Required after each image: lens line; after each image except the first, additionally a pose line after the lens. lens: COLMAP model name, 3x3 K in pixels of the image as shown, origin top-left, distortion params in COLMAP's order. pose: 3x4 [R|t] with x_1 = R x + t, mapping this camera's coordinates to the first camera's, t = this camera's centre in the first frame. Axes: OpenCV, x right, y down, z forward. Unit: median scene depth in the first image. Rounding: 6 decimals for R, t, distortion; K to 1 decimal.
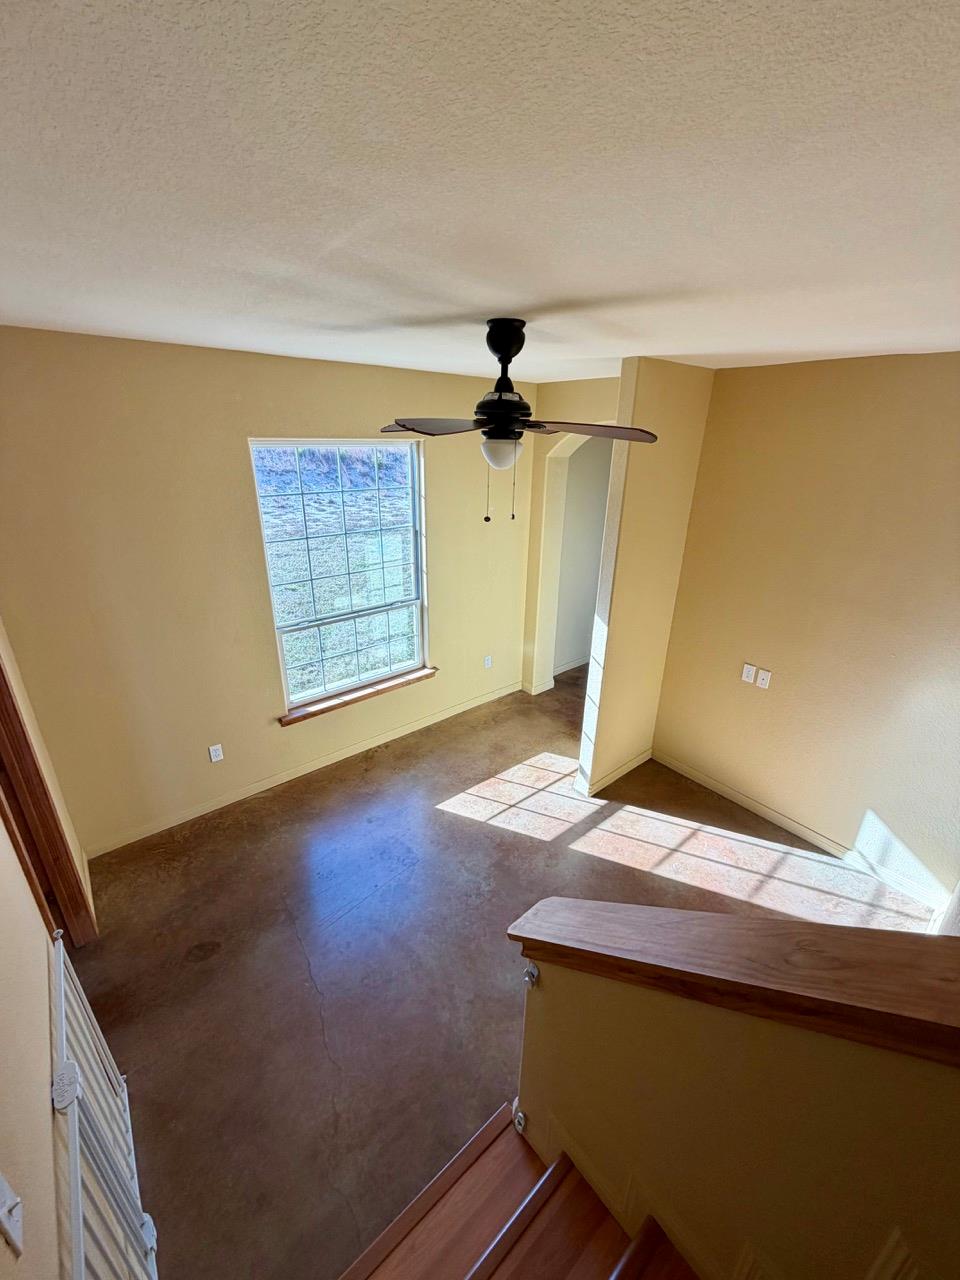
lens RADIAL K [[510.3, 0, 478.4], [0, 510.3, 638.1], [0, 0, 1]] dist [0.000388, 0.000320]
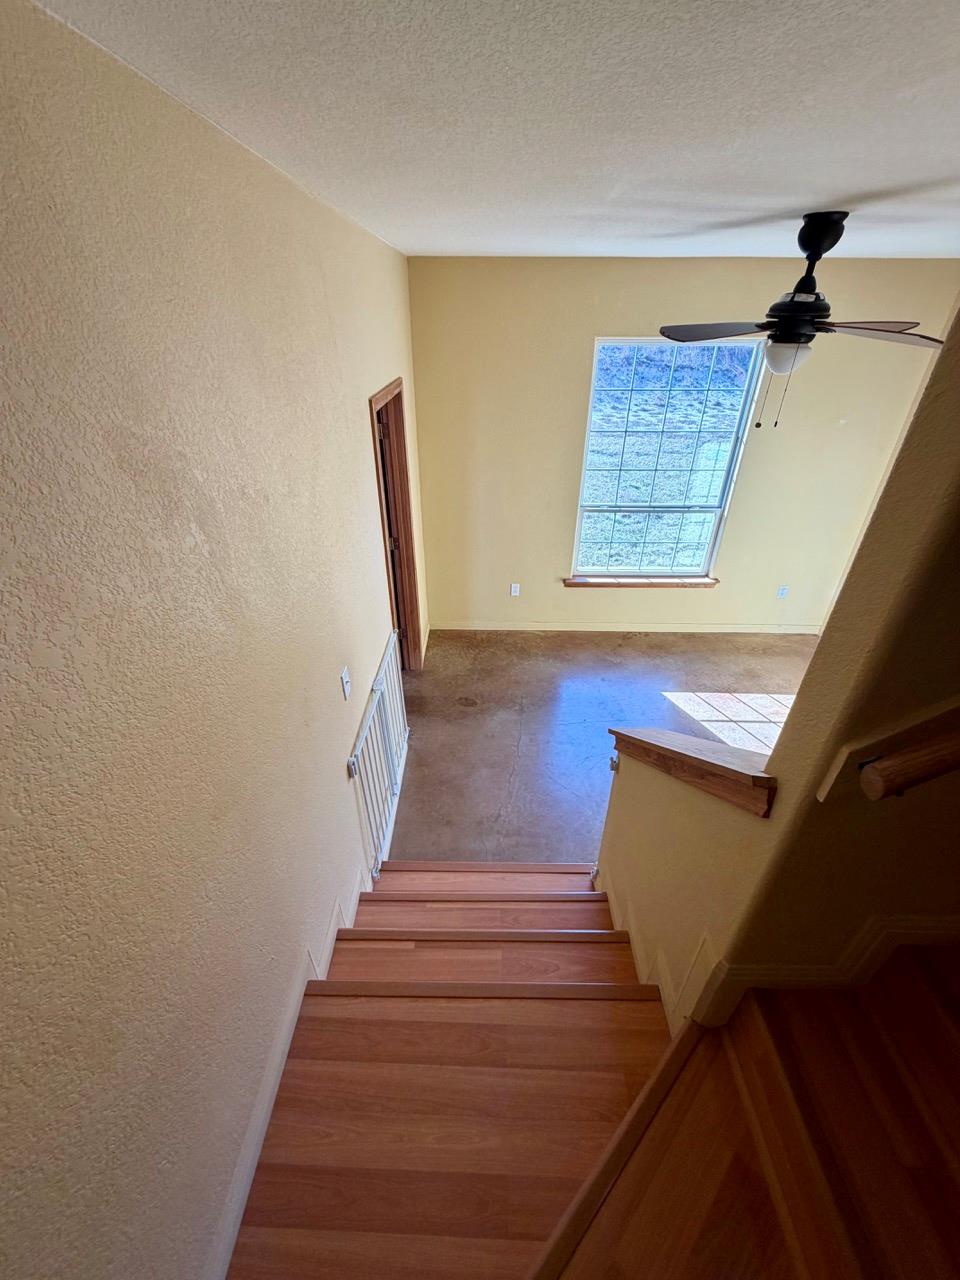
lens RADIAL K [[510.3, 0, 483.5], [0, 510.3, 640.3], [0, 0, 1]] dist [0.000388, 0.000320]
pose [[0.764375, 0.333794, -0.551646, 0.200646], [-0.231849, 0.940632, 0.247908, 0.033941], [0.601645, -0.061596, 0.796385, -0.127437]]
